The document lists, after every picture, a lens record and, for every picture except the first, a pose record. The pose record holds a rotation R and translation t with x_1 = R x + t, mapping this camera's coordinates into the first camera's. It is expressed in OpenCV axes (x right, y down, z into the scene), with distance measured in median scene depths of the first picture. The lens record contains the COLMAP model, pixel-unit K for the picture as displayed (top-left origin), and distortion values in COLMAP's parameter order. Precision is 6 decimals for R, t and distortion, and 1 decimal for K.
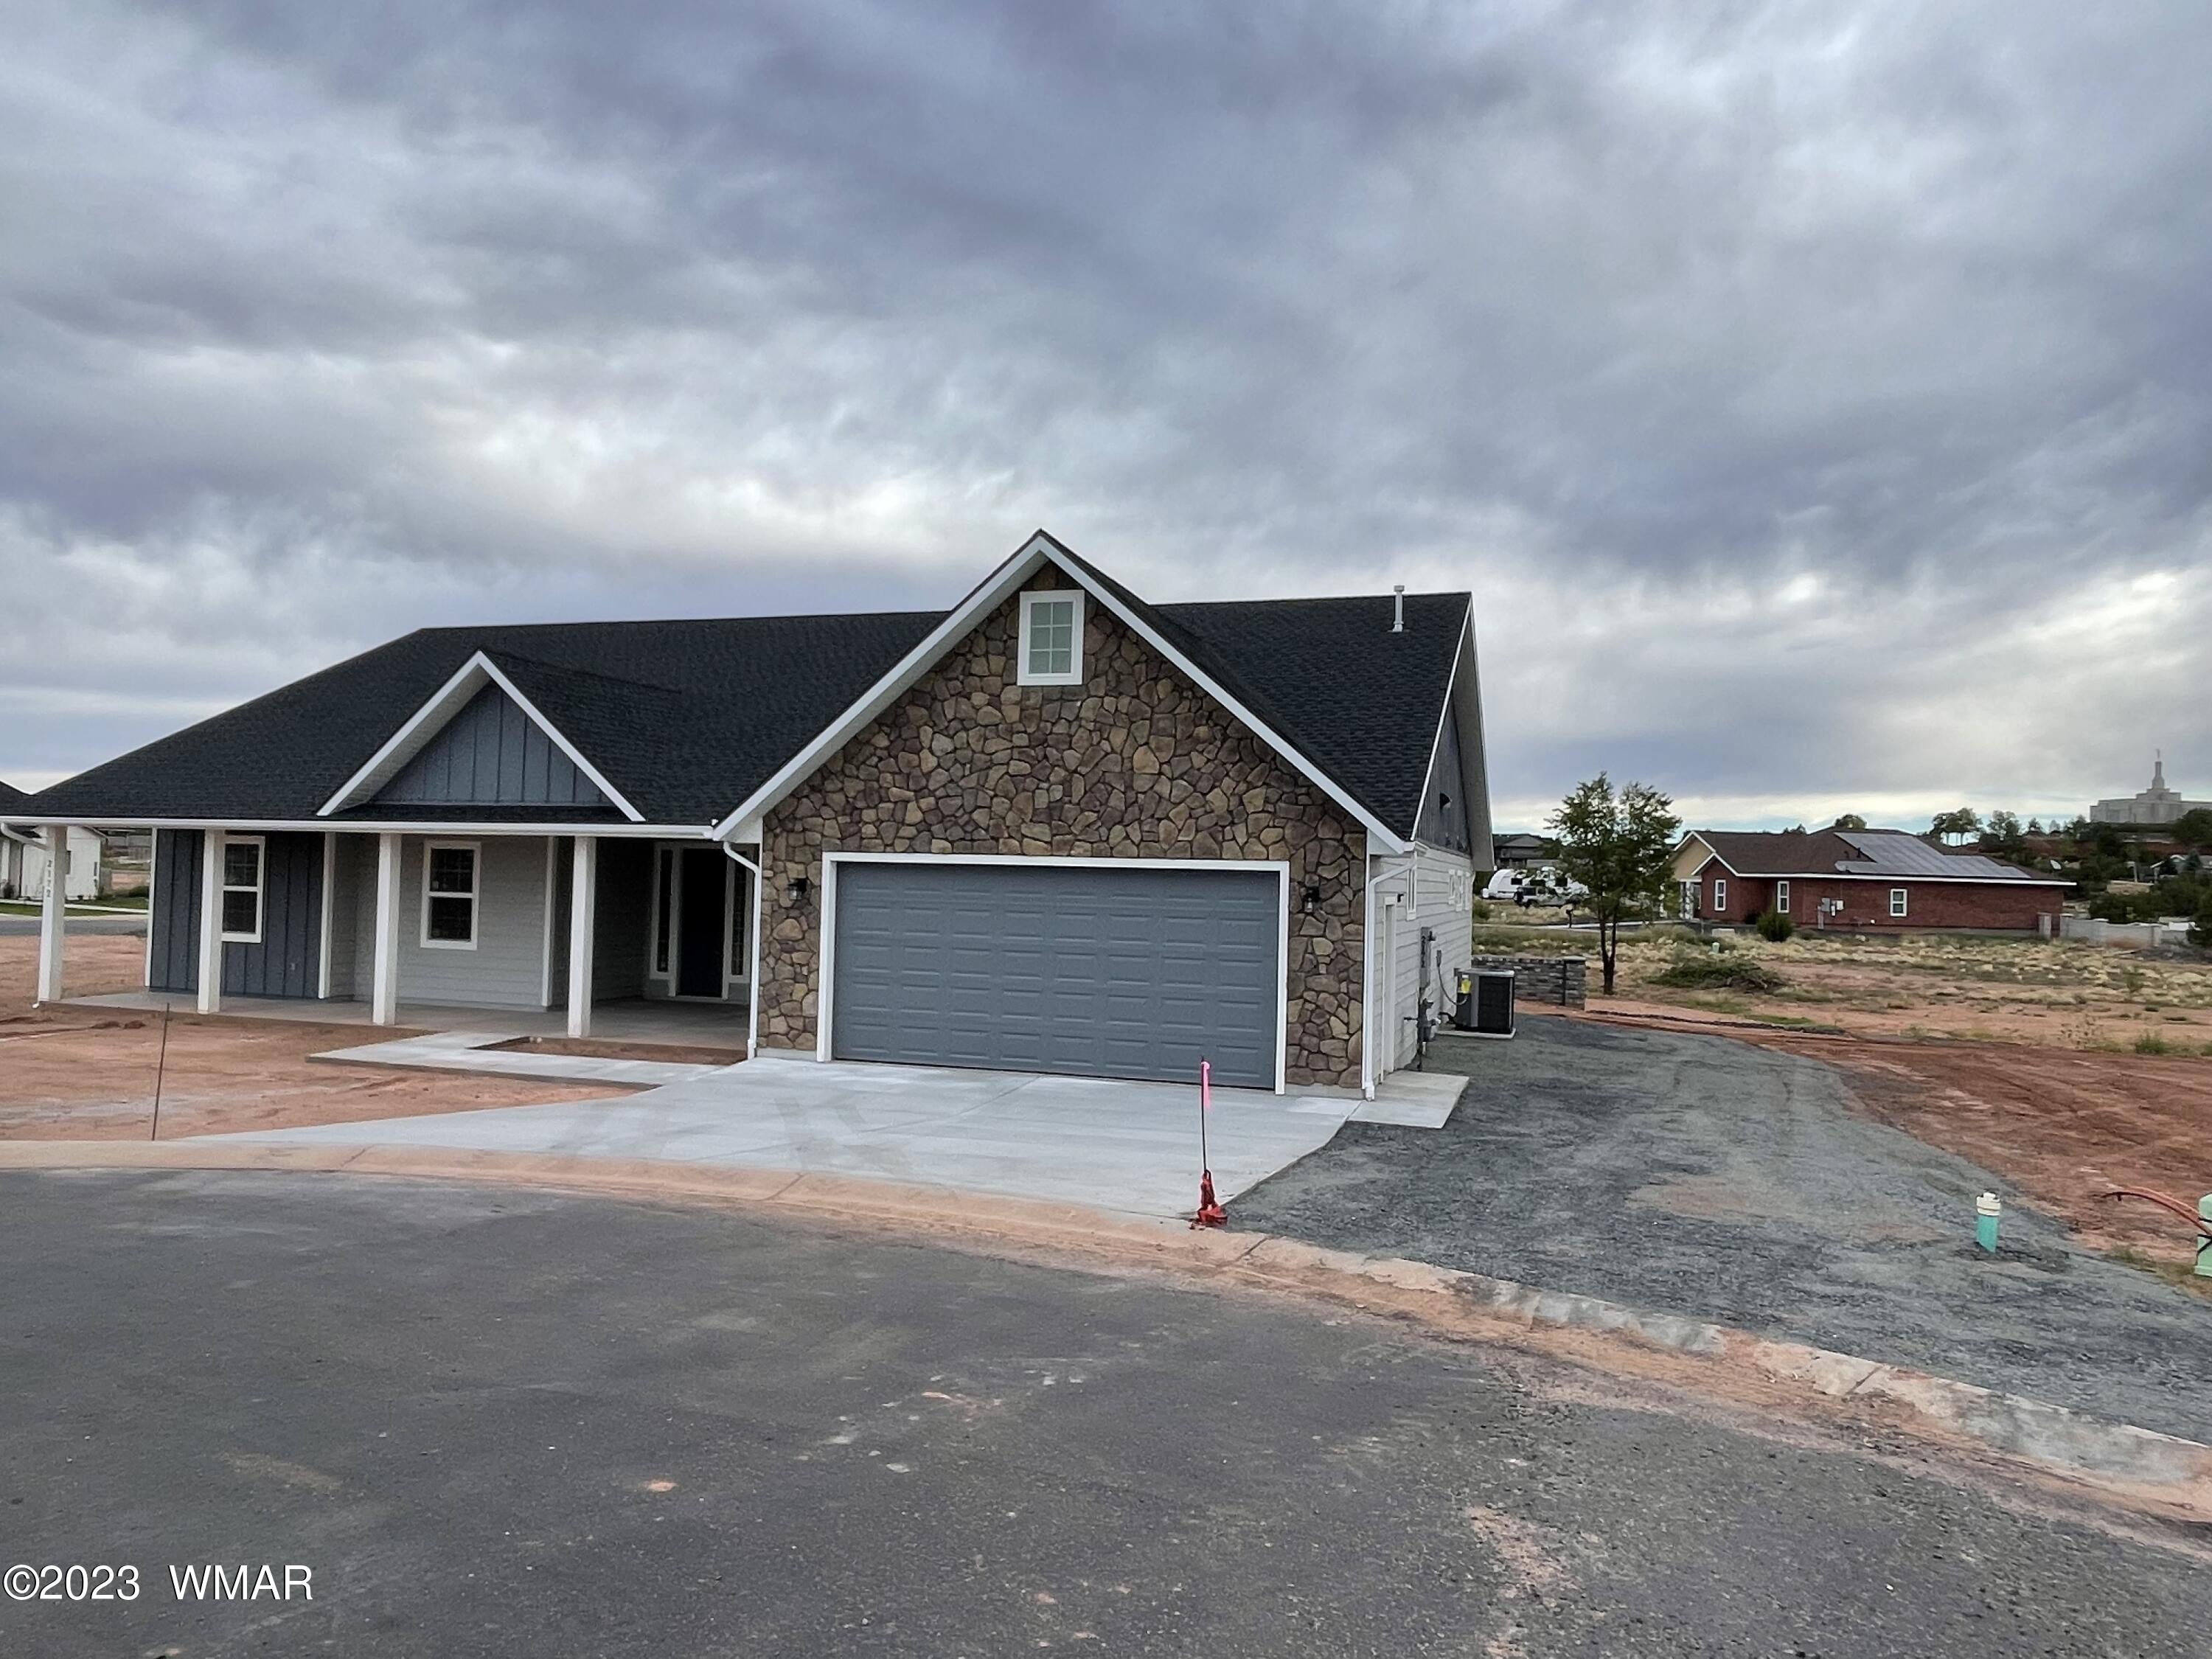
lens RADIAL K [[1460.7, 0, 1106.0], [0, 1460.7, 829.5], [0, 0, 1]] dist [-0.030411, -0.001999]
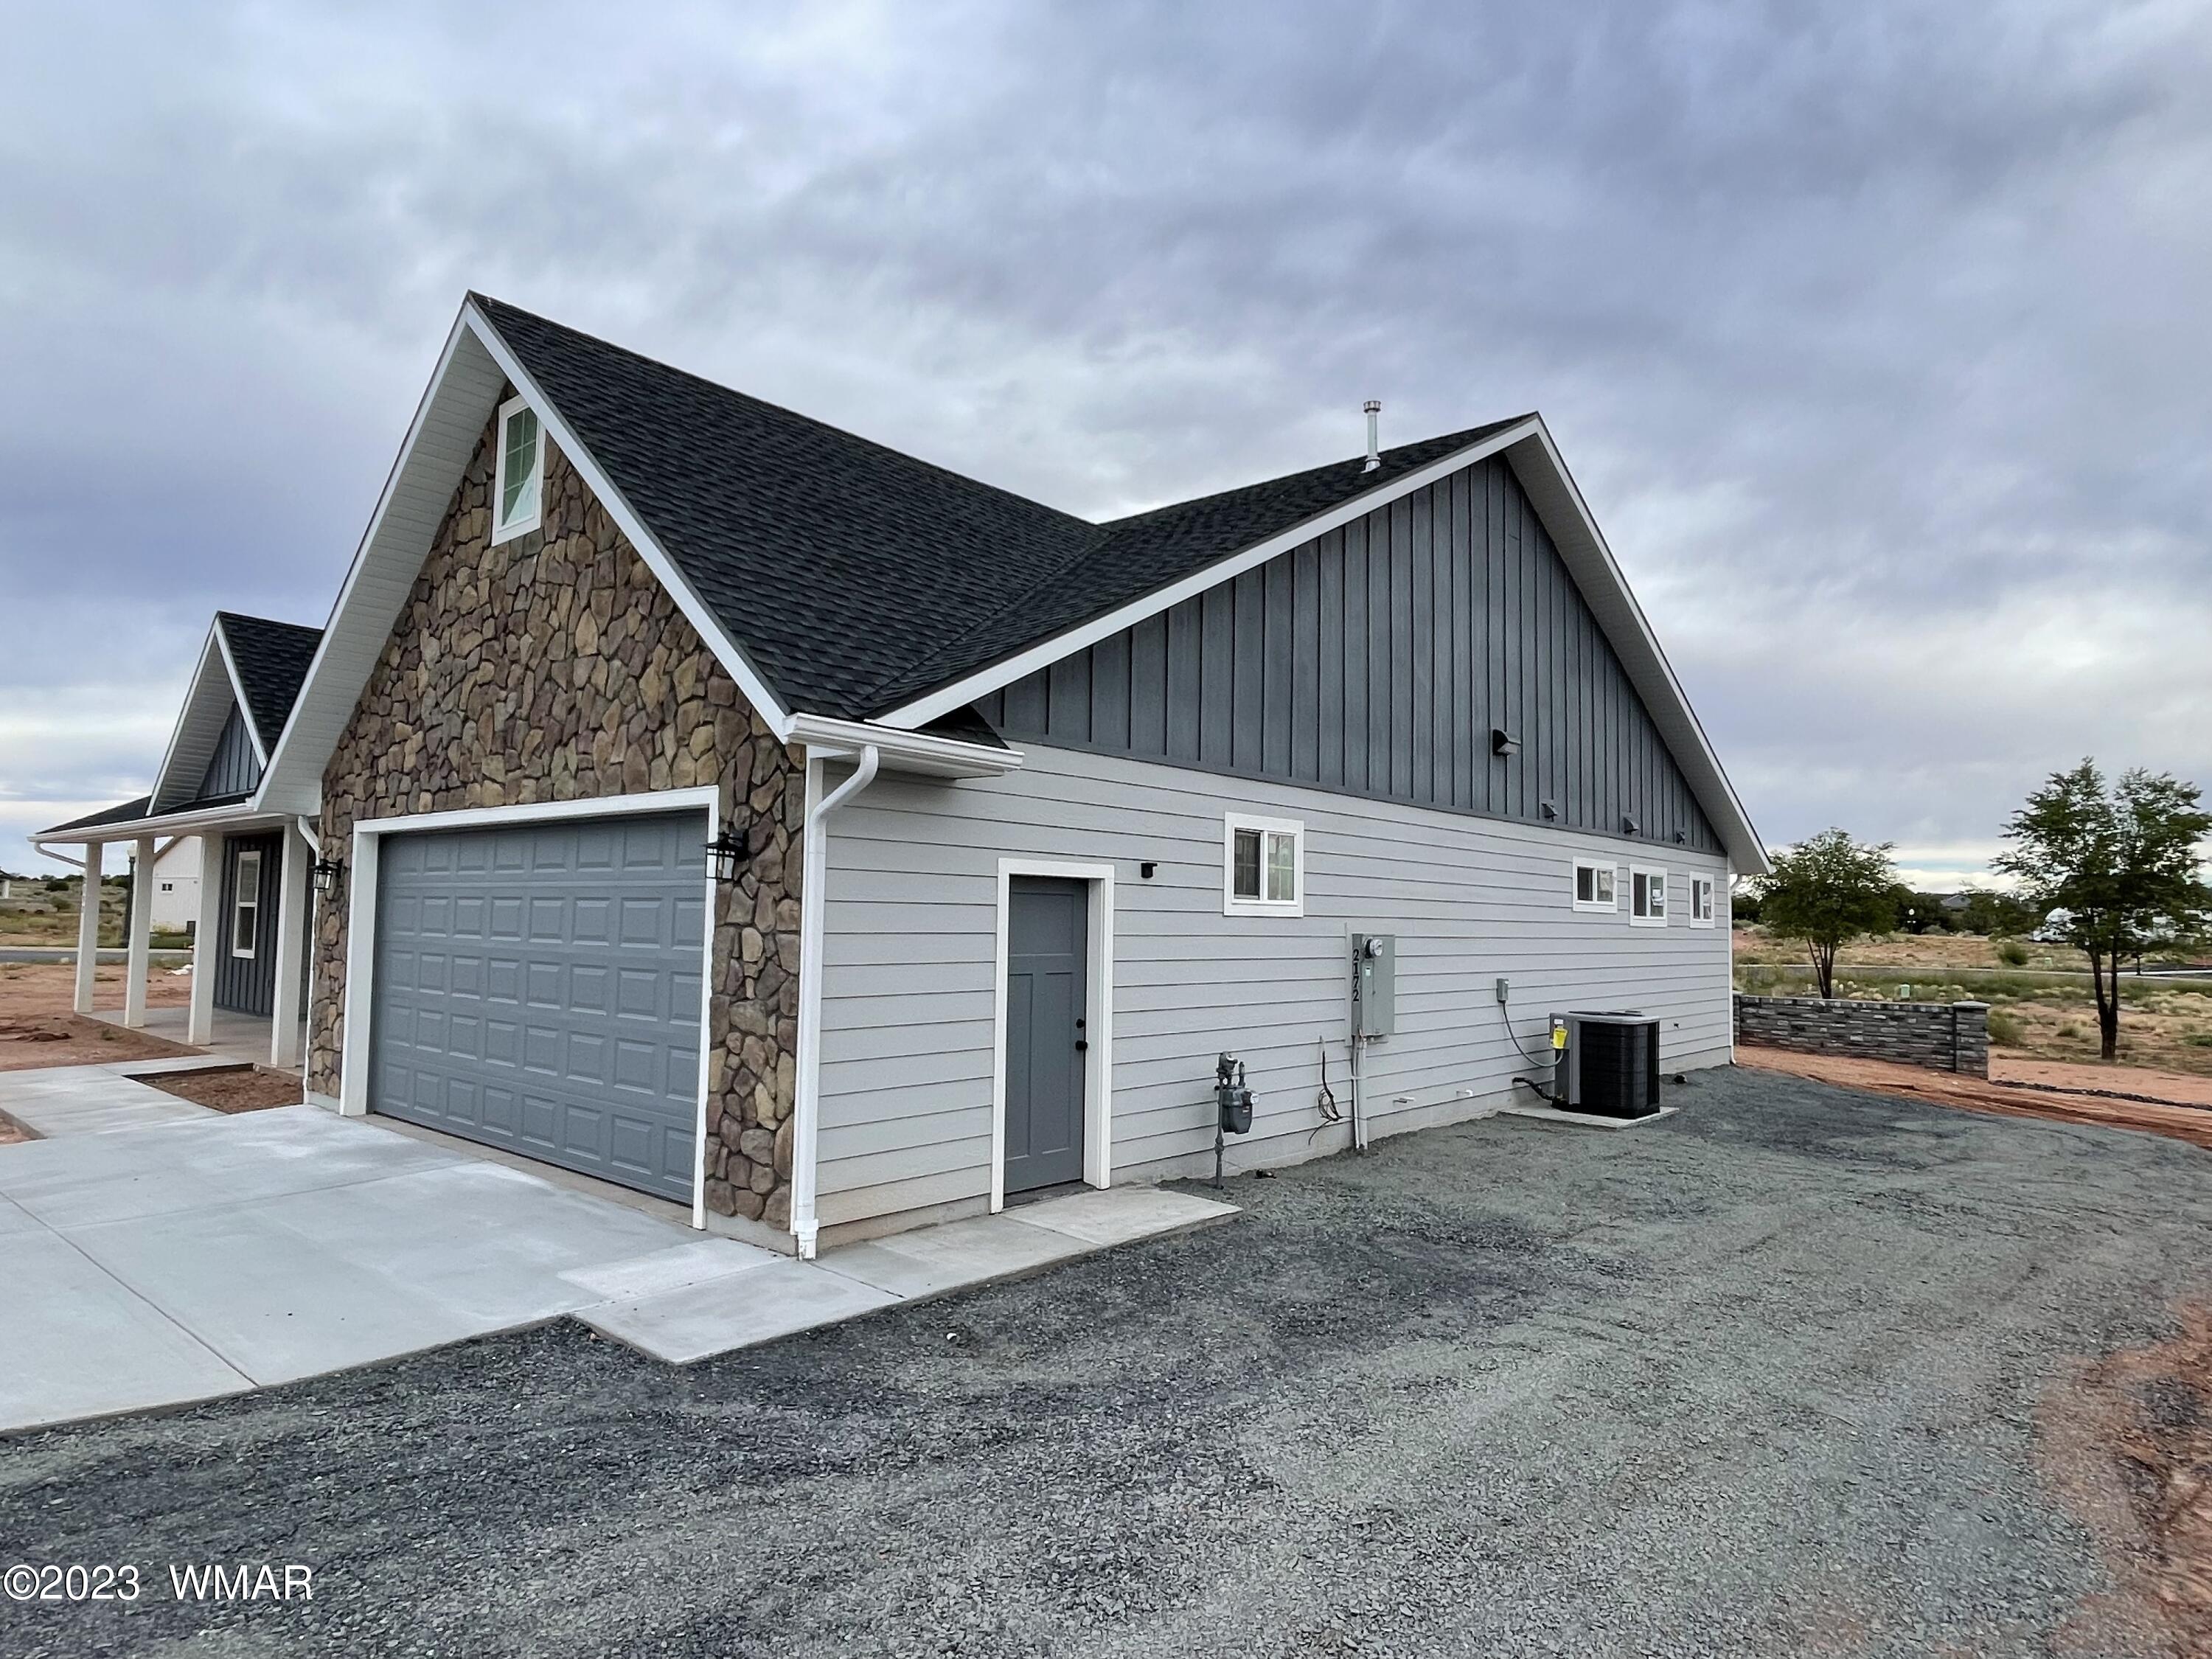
lens RADIAL K [[1286.7, 0, 1106.0], [0, 1286.7, 829.5], [0, 0, 1]] dist [-0.001854, -0.002279]
pose [[0.917846, -0.035521, -0.395344, 0.427072], [0.017827, 0.998672, -0.048342, 0.061372], [0.396536, 0.037322, 0.917260, 0.608777]]
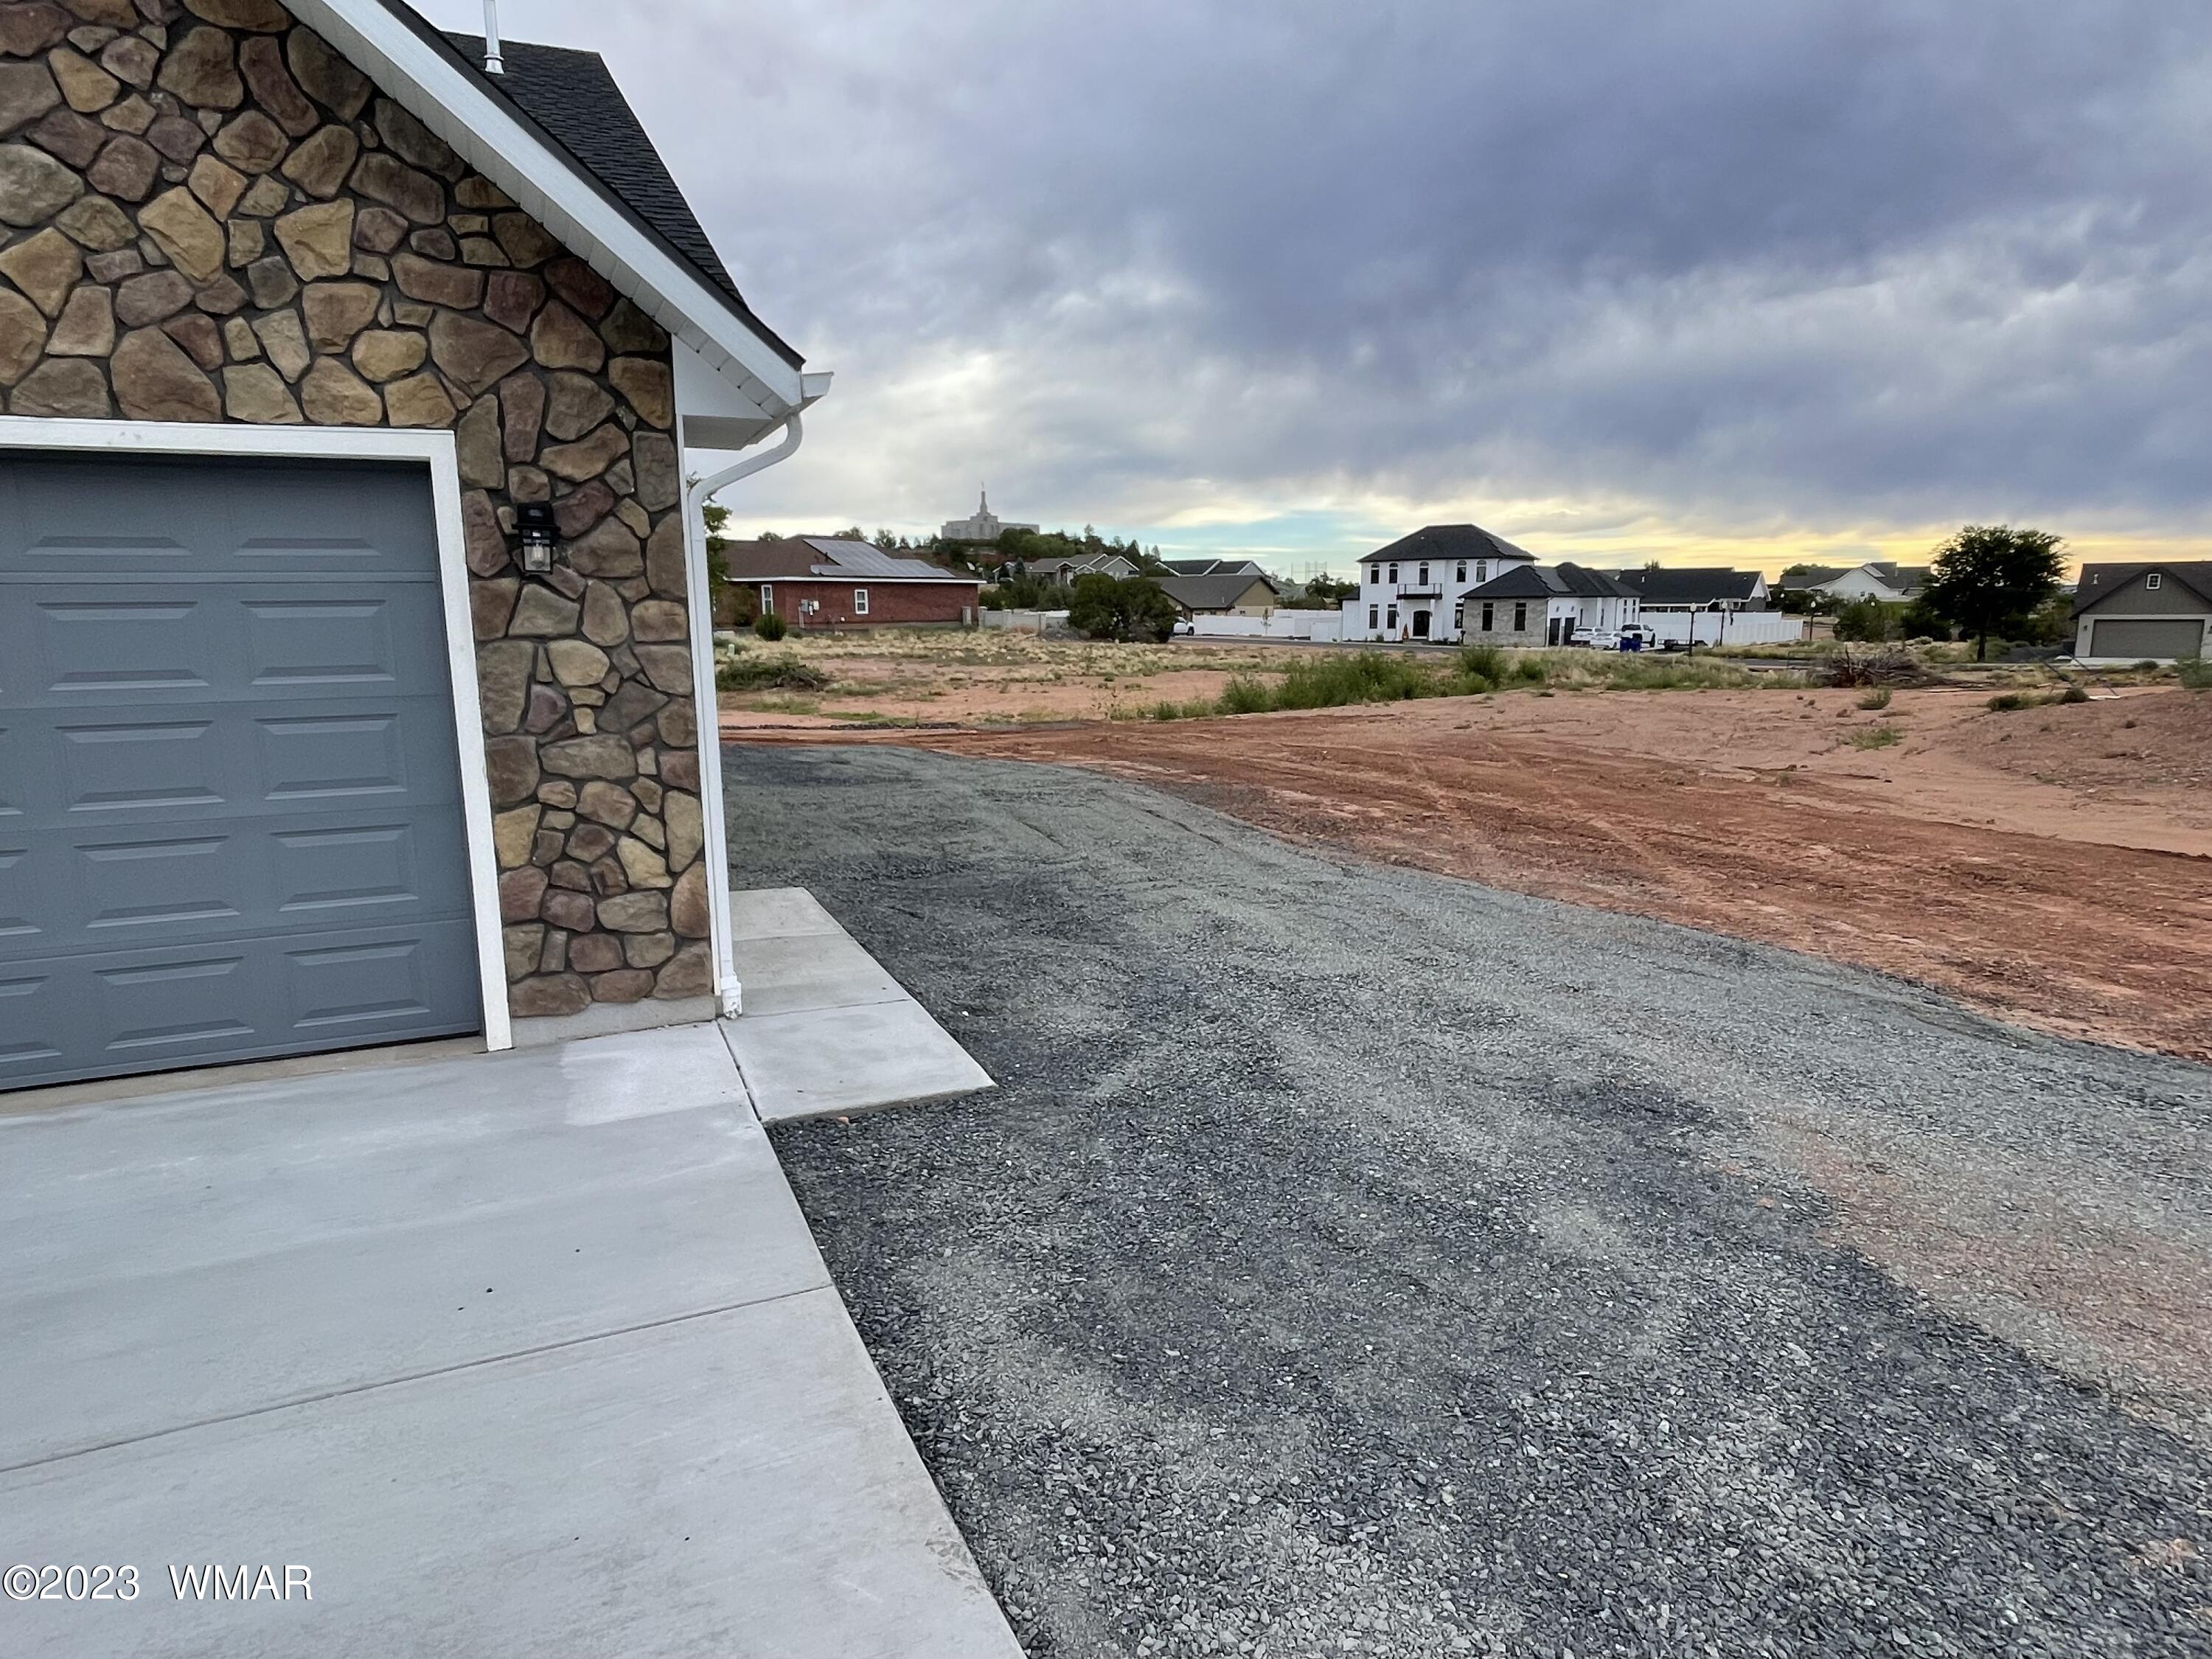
lens RADIAL K [[1300.2, 0, 1106.0], [0, 1300.2, 829.5], [0, 0, 1]] dist [-0.003104, 0.000154]
pose [[0.747616, -0.147092, 0.647638, 0.023235], [0.006381, 0.976711, 0.214465, 0.048706], [-0.664101, -0.156205, 0.731143, 0.626323]]
